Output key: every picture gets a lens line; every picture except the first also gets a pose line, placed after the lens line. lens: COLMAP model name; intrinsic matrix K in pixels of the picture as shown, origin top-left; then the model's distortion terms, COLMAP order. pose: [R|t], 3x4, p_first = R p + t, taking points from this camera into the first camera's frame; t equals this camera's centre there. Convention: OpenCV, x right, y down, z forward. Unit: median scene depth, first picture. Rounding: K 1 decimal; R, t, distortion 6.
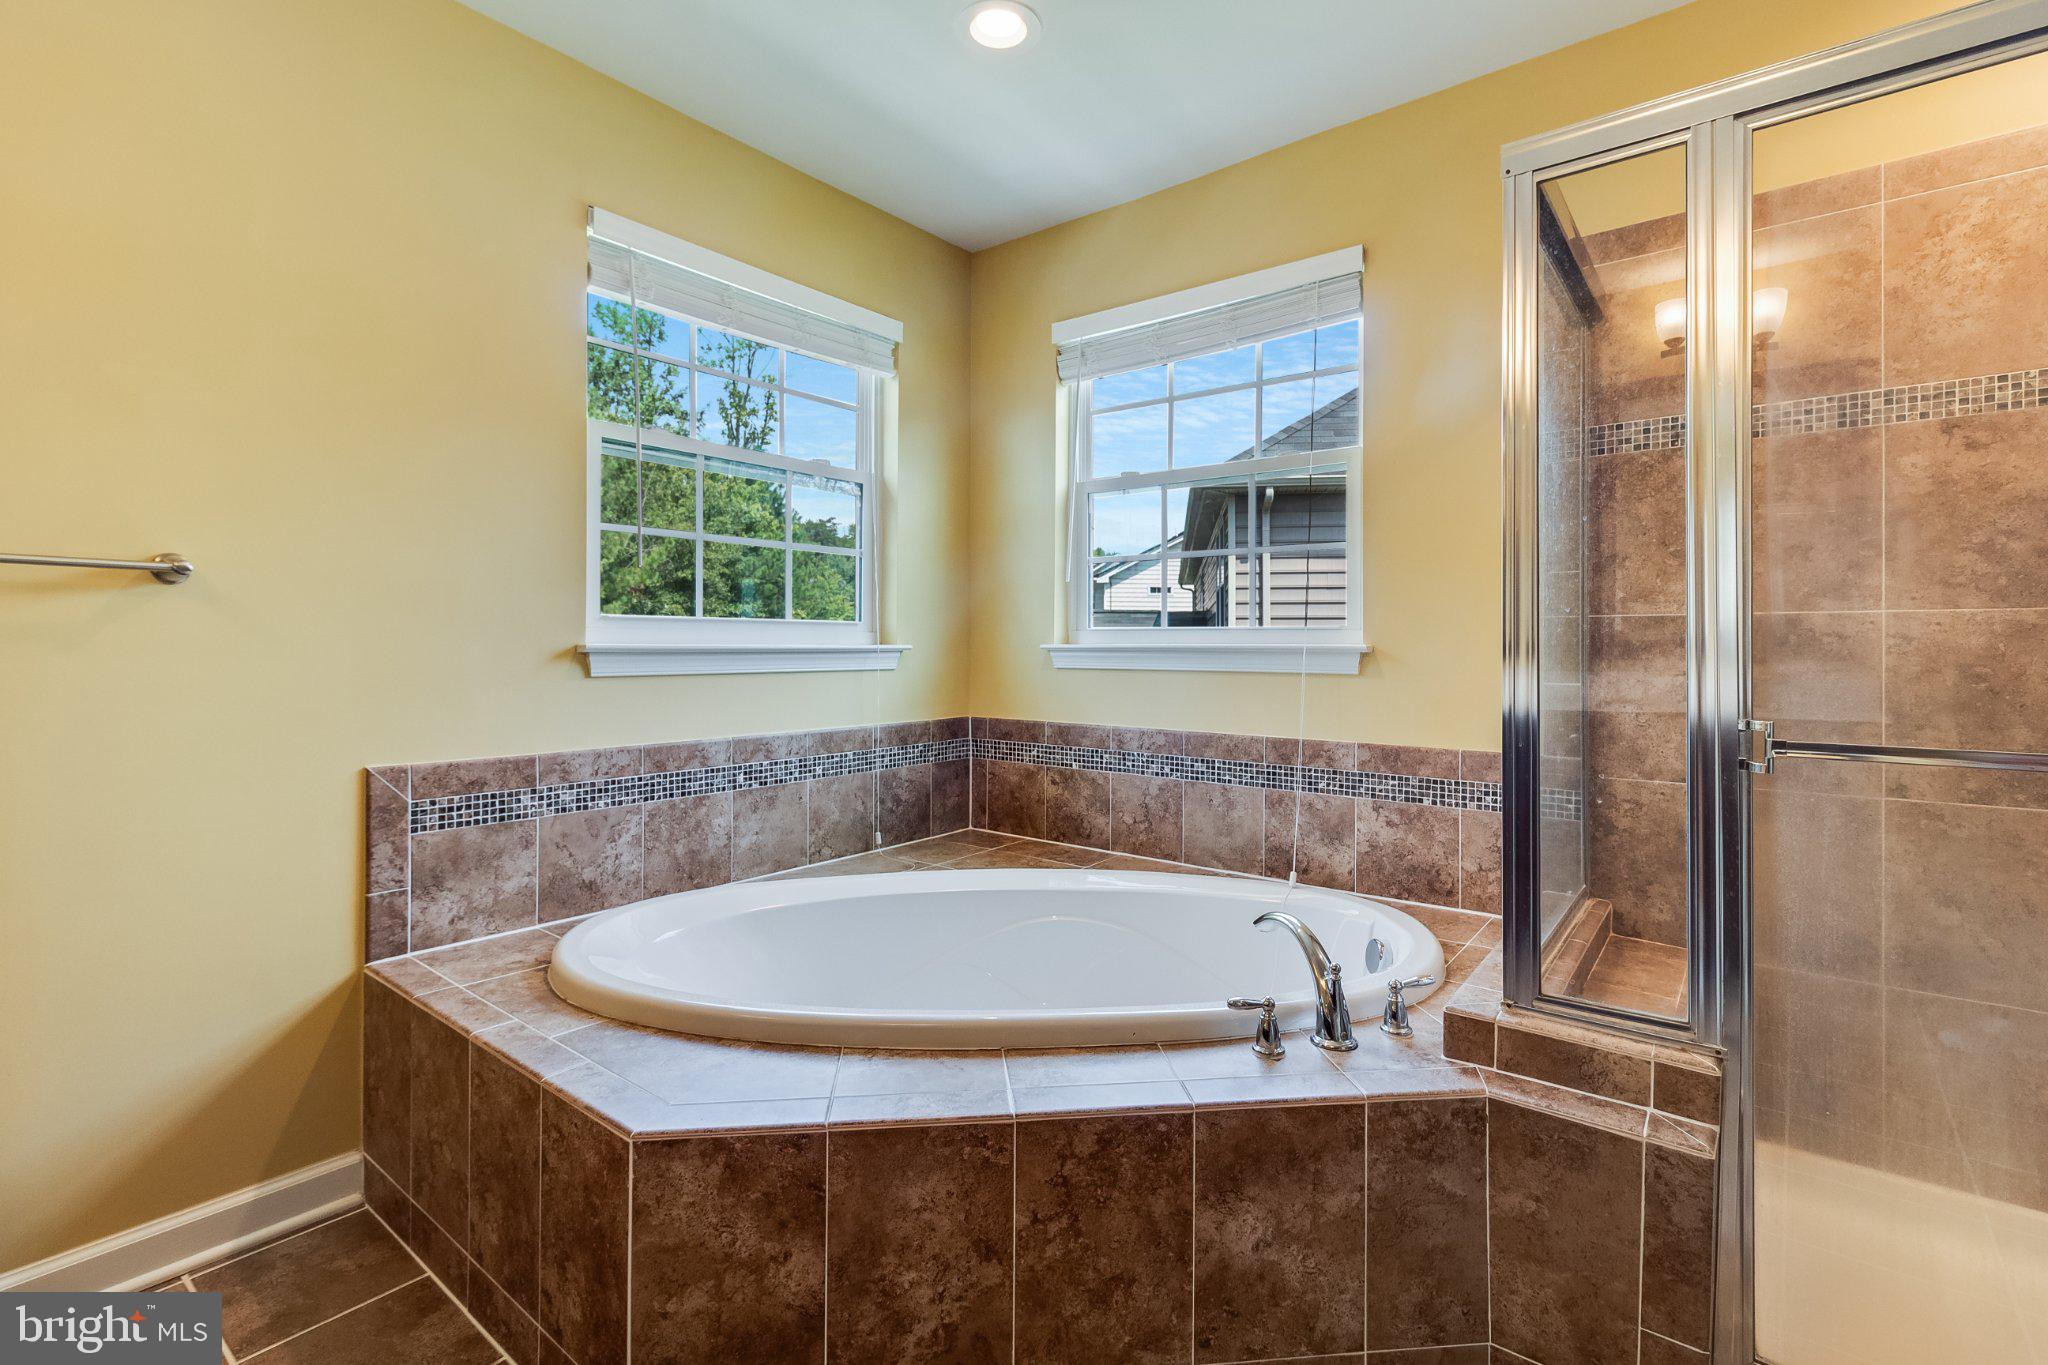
lens RADIAL K [[949.0, 0, 1034.6], [0, 949.0, 643.4], [0, 0, 1]] dist [0.001828, 0.000134]
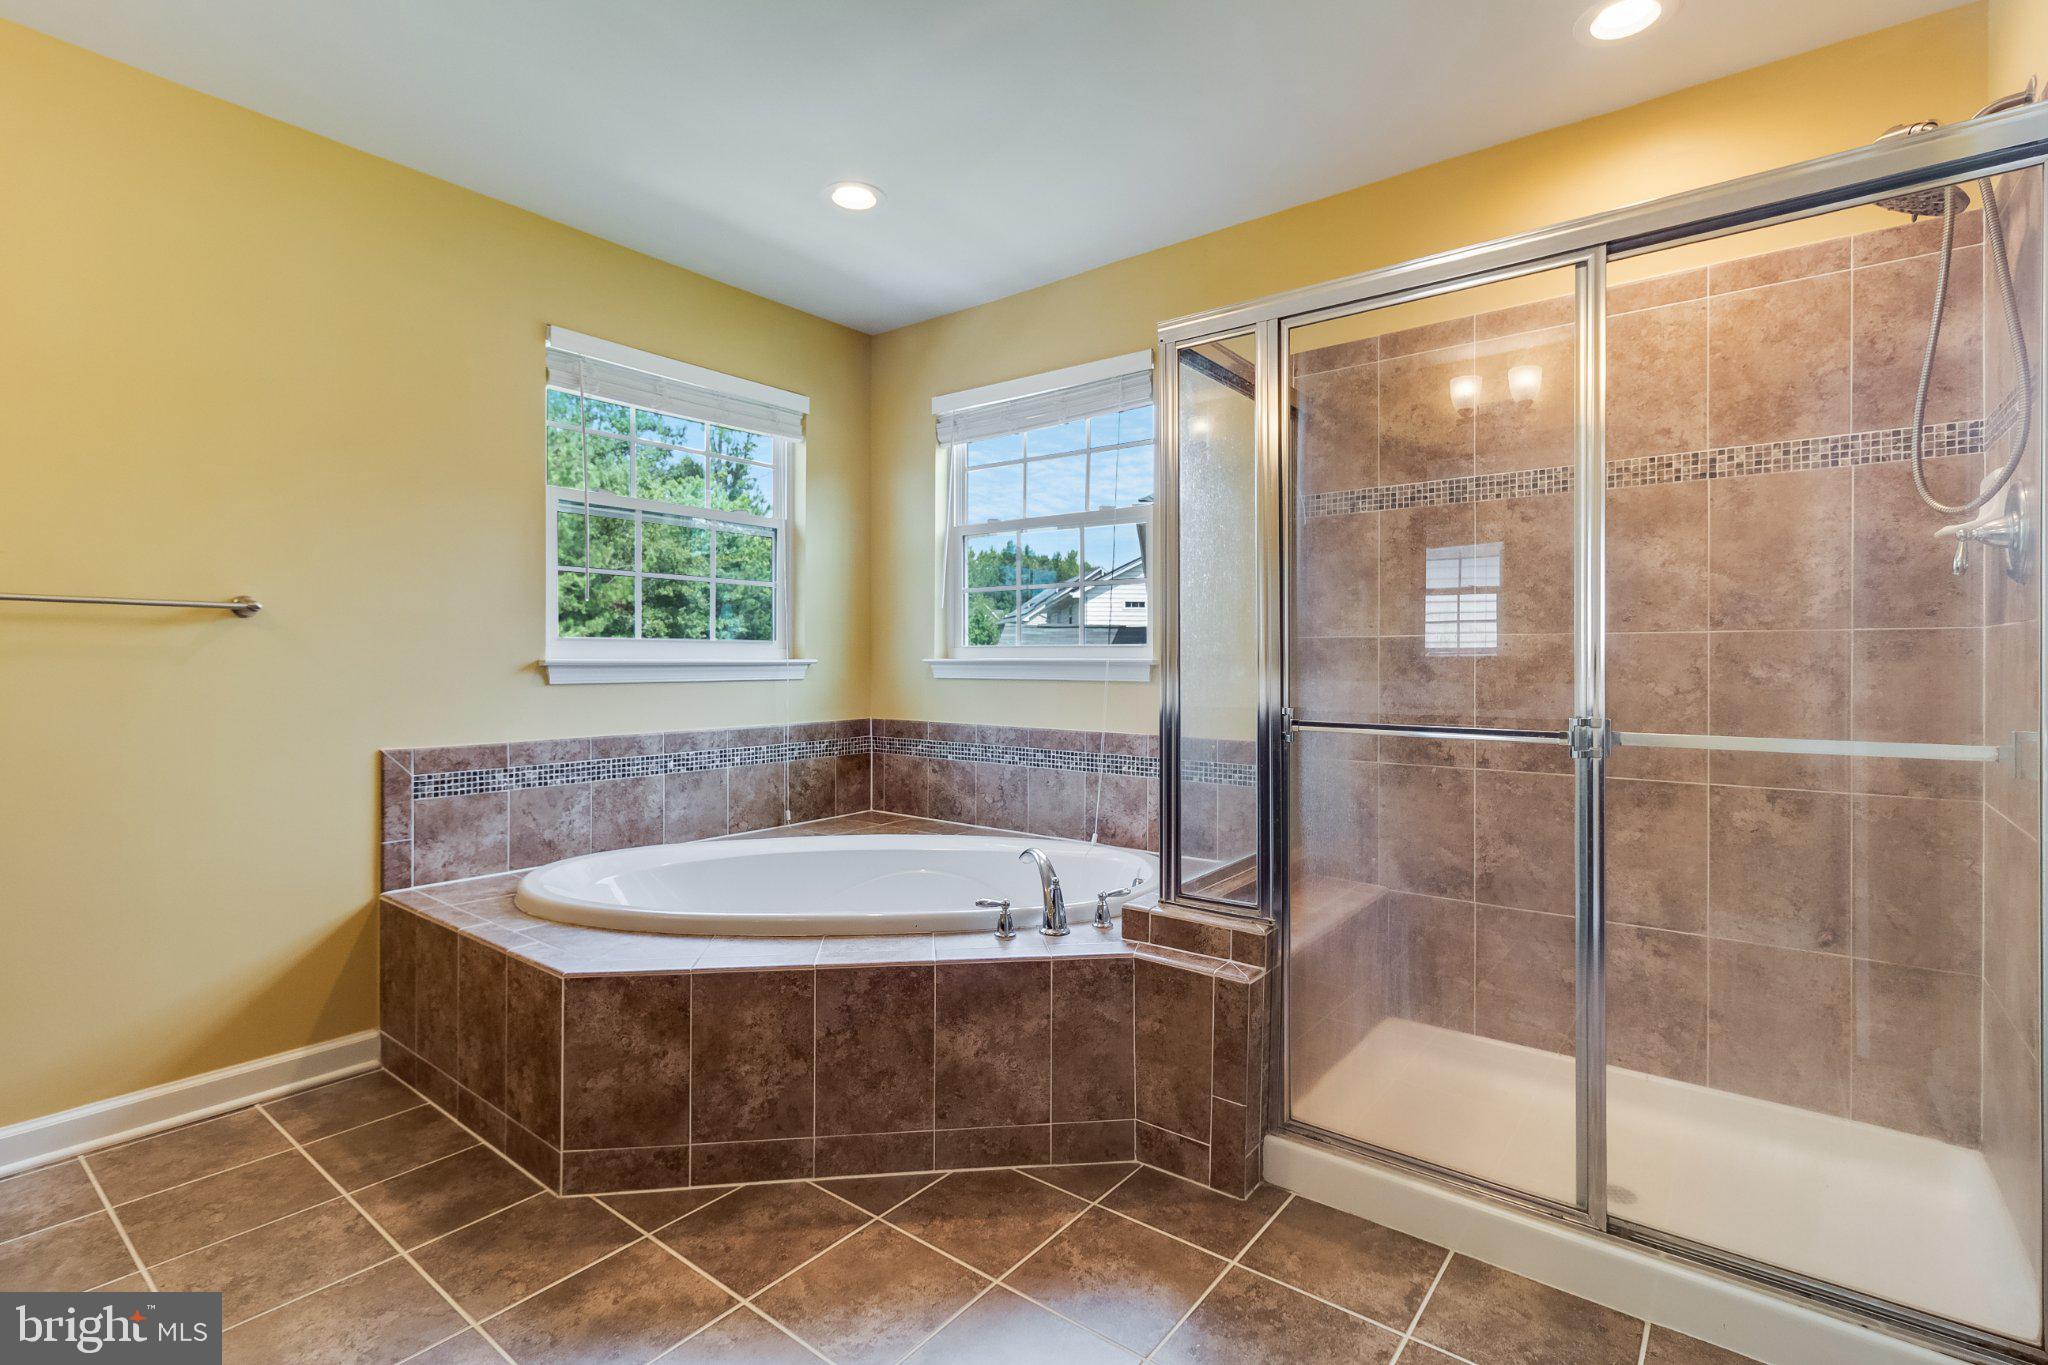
lens RADIAL K [[950.9, 0, 1034.7], [0, 950.9, 660.8], [0, 0, 1]] dist [0.001657, 0.000369]
pose [[0.999932, -0.001226, 0.011572, 0.226535], [0.001178, 0.999991, 0.004155, -0.002560], [-0.011577, -0.004141, 0.999924, -0.388501]]
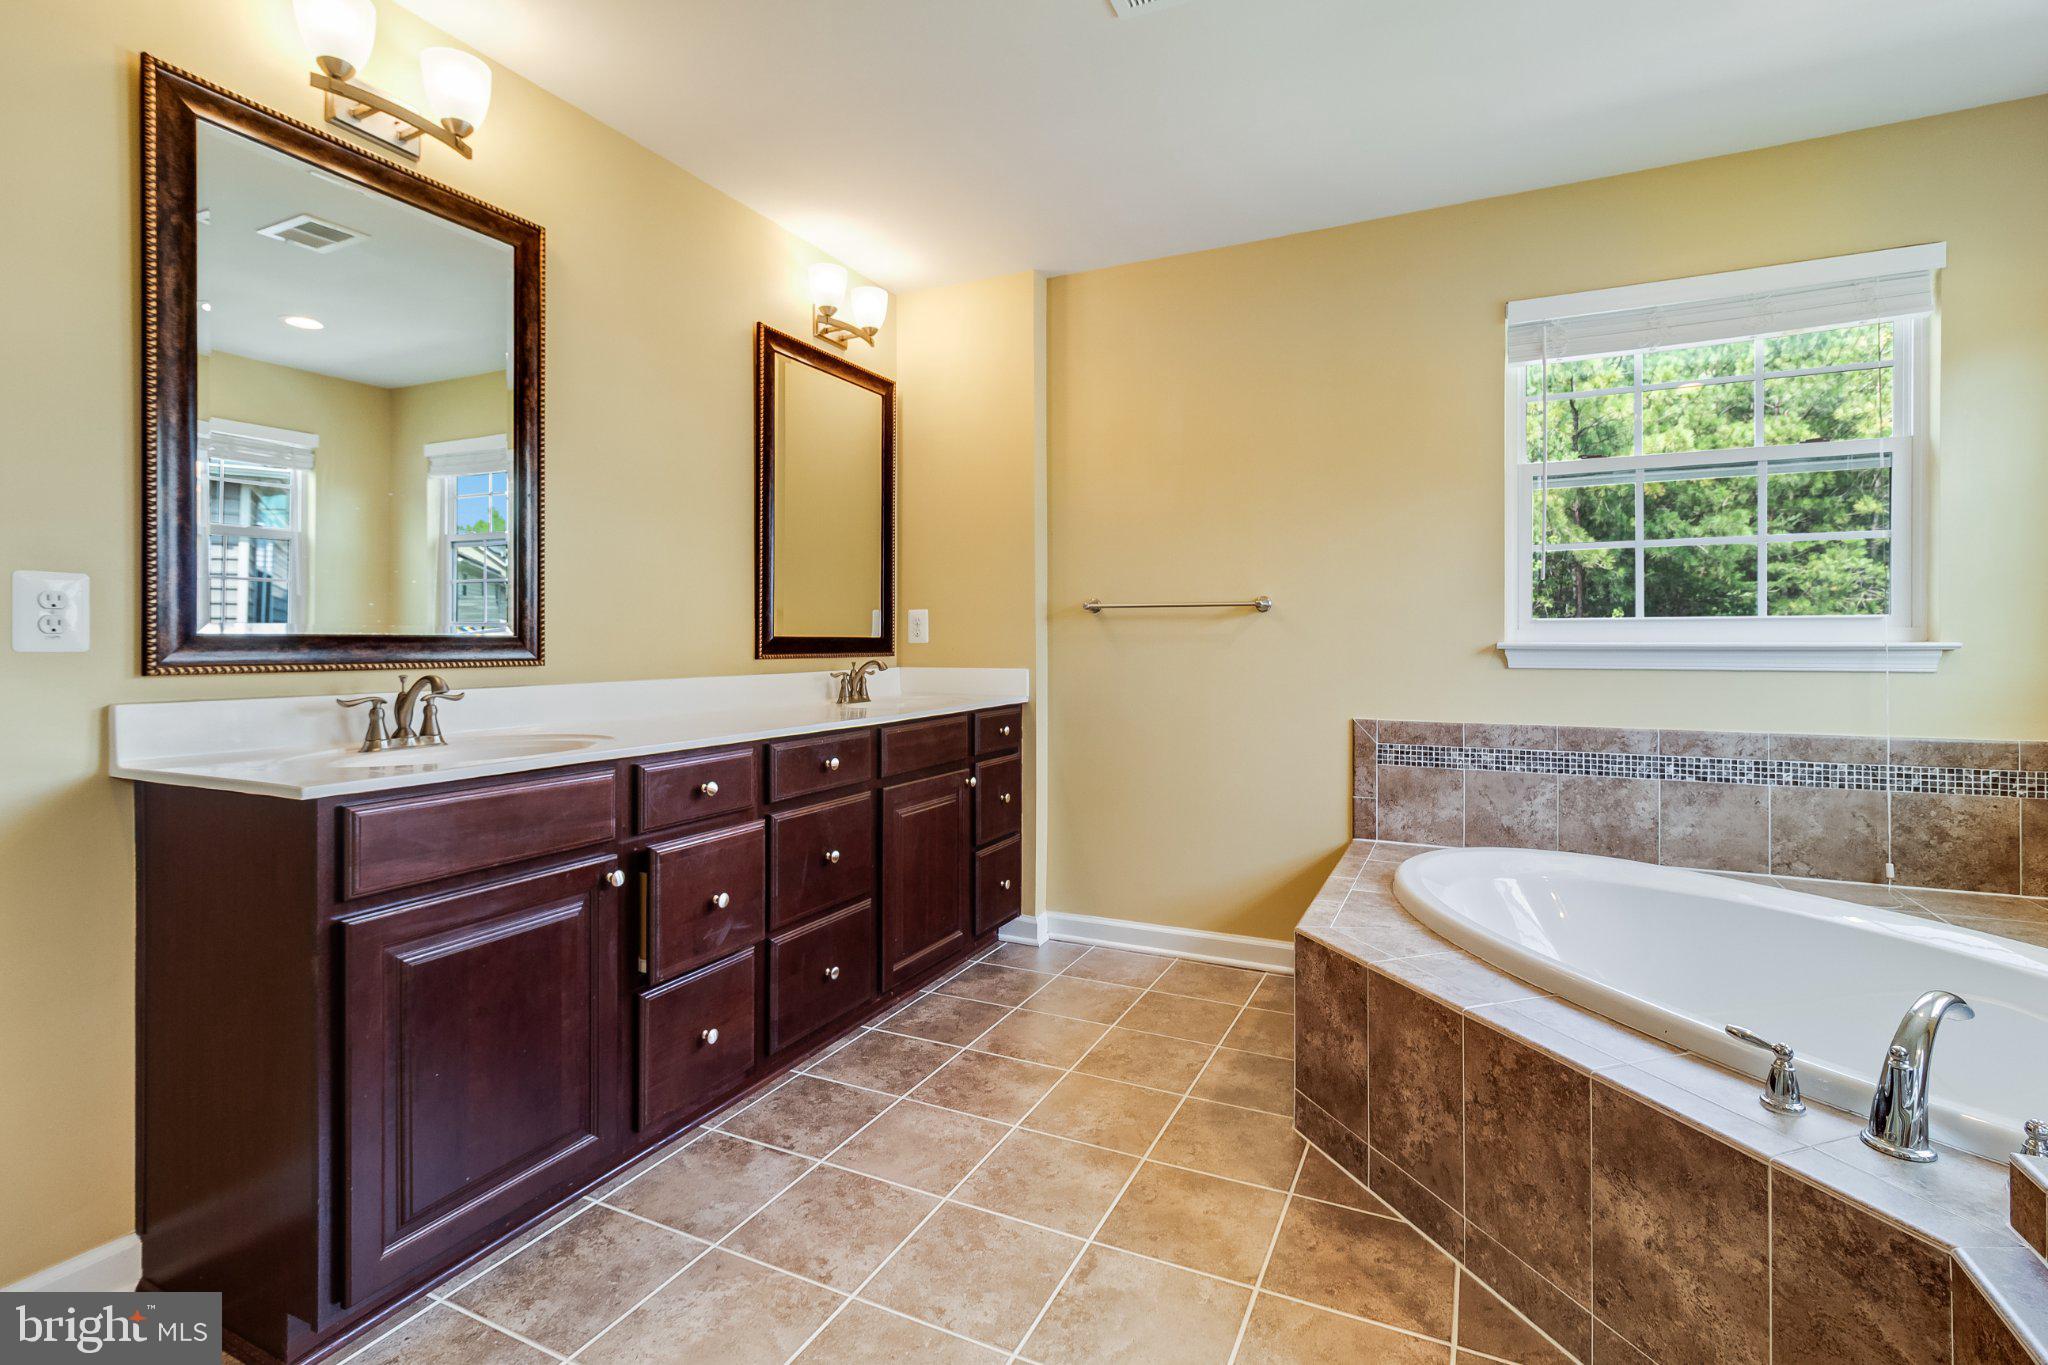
lens RADIAL K [[949.0, 0, 1034.6], [0, 949.0, 643.4], [0, 0, 1]] dist [0.001828, 0.000134]
pose [[0.218277, -0.002030, -0.975885, 0.784092], [0.003458, 0.999993, -0.001307, 0.001616], [0.975881, -0.003090, 0.218283, 0.112071]]
